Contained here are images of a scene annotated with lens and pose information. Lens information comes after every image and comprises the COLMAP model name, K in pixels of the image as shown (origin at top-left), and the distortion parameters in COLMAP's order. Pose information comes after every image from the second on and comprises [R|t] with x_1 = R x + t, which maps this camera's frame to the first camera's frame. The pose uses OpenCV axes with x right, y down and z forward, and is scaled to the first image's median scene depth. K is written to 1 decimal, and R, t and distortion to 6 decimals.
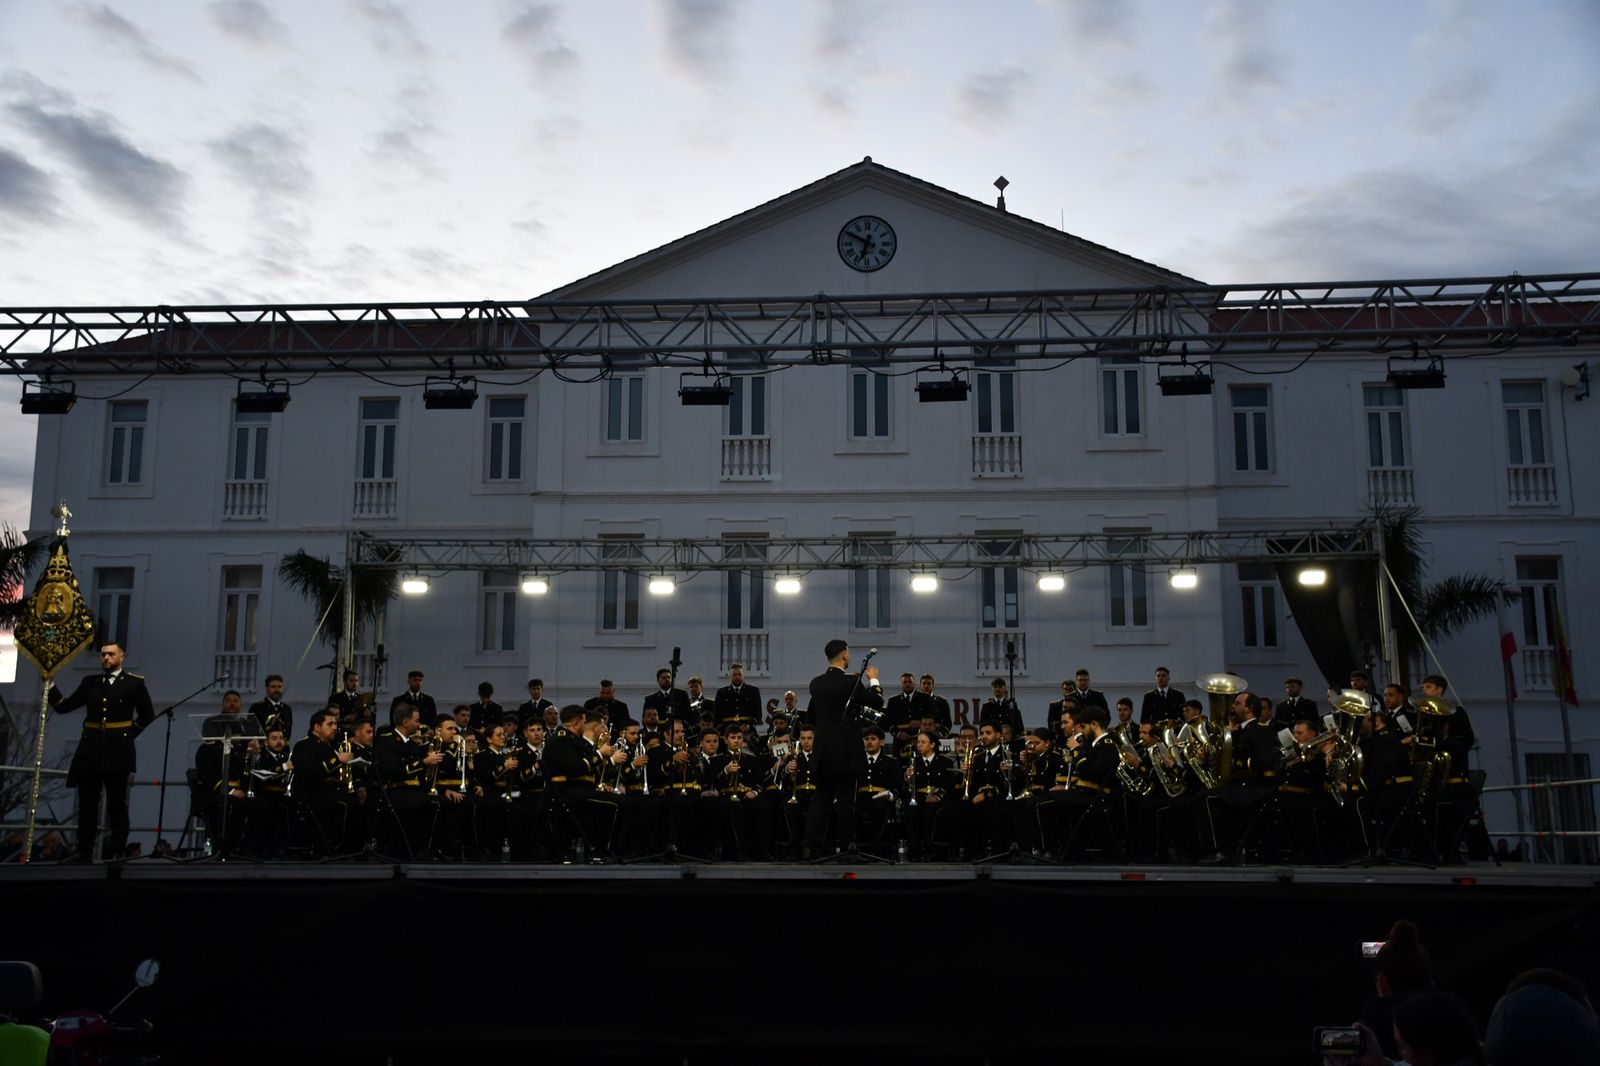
lens RADIAL K [[1815.6, 0, 785.4], [0, 1815.6, 526.4], [0, 0, 1]] dist [0.045872, 0.000000]
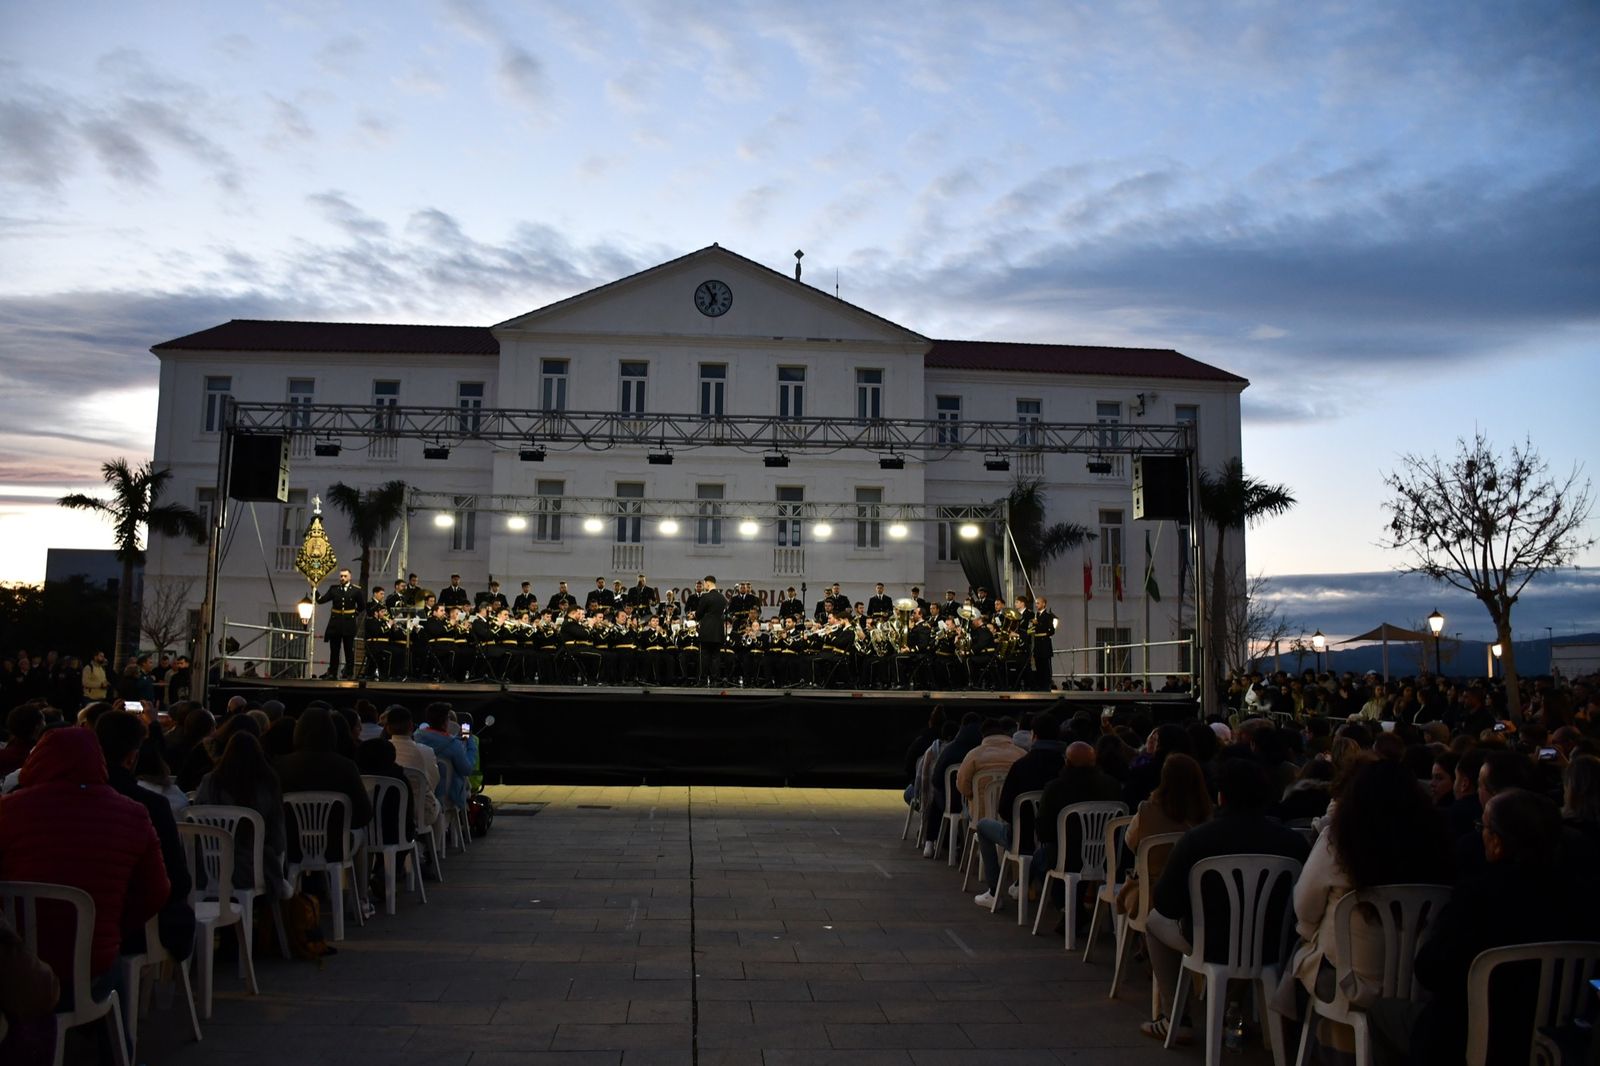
lens RADIAL K [[1490.9, 0, 812.0], [0, 1490.9, 538.8], [0, 0, 1]] dist [-0.040049, 0.000000]
pose [[0.989344, 0.027919, 0.142897, -0.052239], [-0.039272, 0.996238, 0.077250, -0.055418], [-0.140202, -0.082038, 0.986718, -0.315642]]
